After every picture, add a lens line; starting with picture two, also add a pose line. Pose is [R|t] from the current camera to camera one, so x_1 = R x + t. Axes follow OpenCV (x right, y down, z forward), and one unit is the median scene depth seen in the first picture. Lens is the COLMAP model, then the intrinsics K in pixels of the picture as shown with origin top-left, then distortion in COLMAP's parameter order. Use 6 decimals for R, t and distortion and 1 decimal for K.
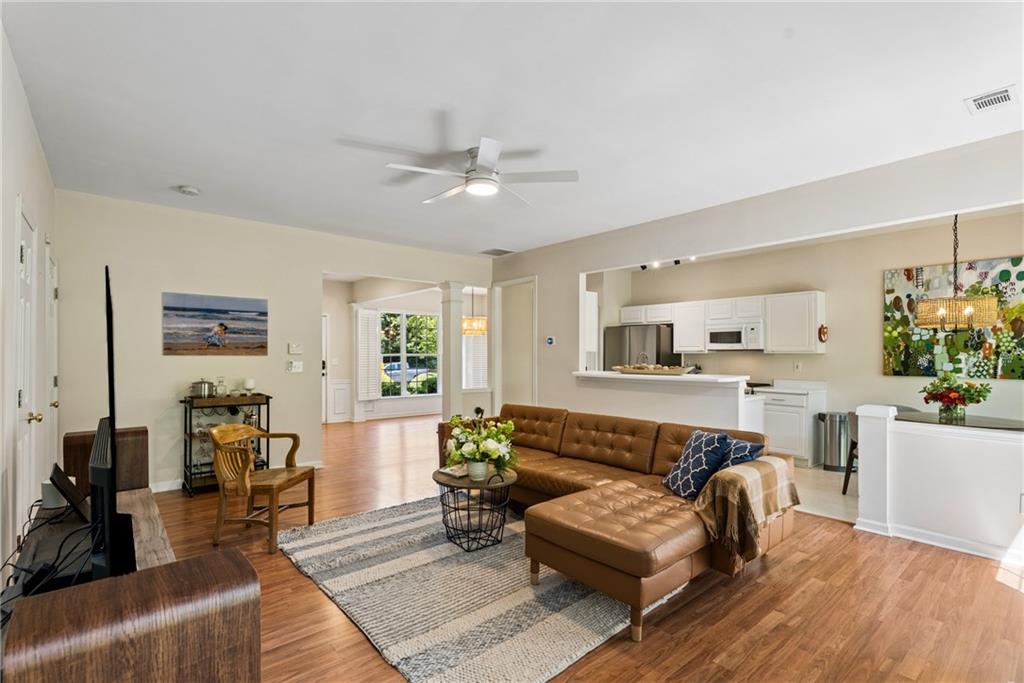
lens RADIAL K [[457.2, 0, 503.7], [0, 457.2, 356.2], [0, 0, 1]] dist [0.002591, -0.002792]
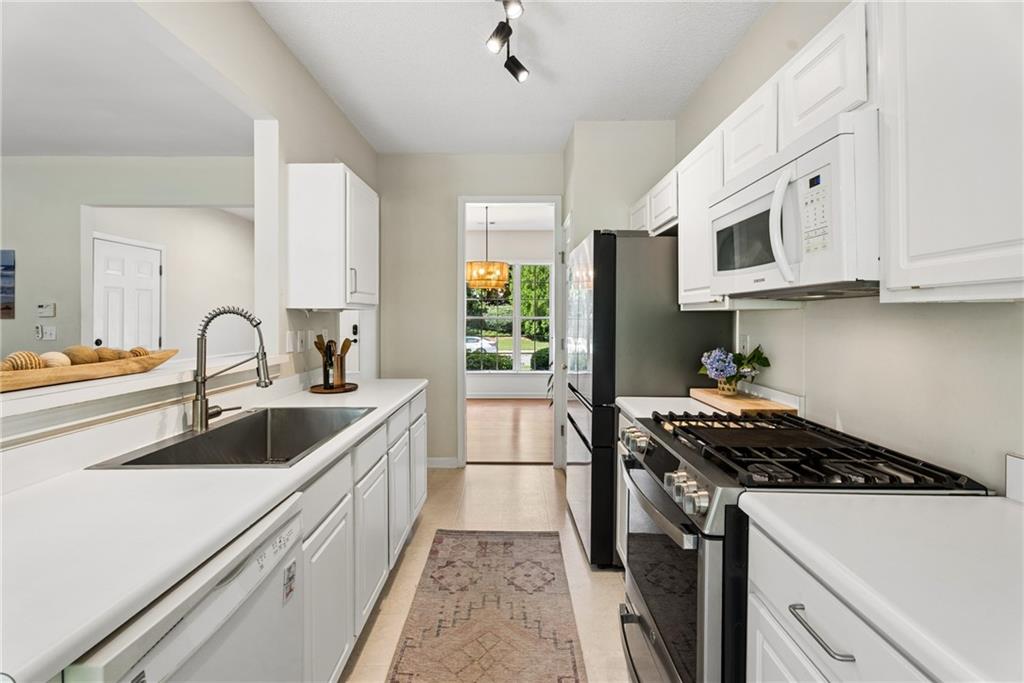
lens RADIAL K [[457.2, 0, 518.5], [0, 457.2, 313.4], [0, 0, 1]] dist [0.002591, -0.002792]
pose [[0.779930, -0.008813, -0.625805, 0.721055], [-0.000211, 0.999897, -0.014344, 0.000455], [0.625867, 0.011319, 0.779848, 0.973662]]
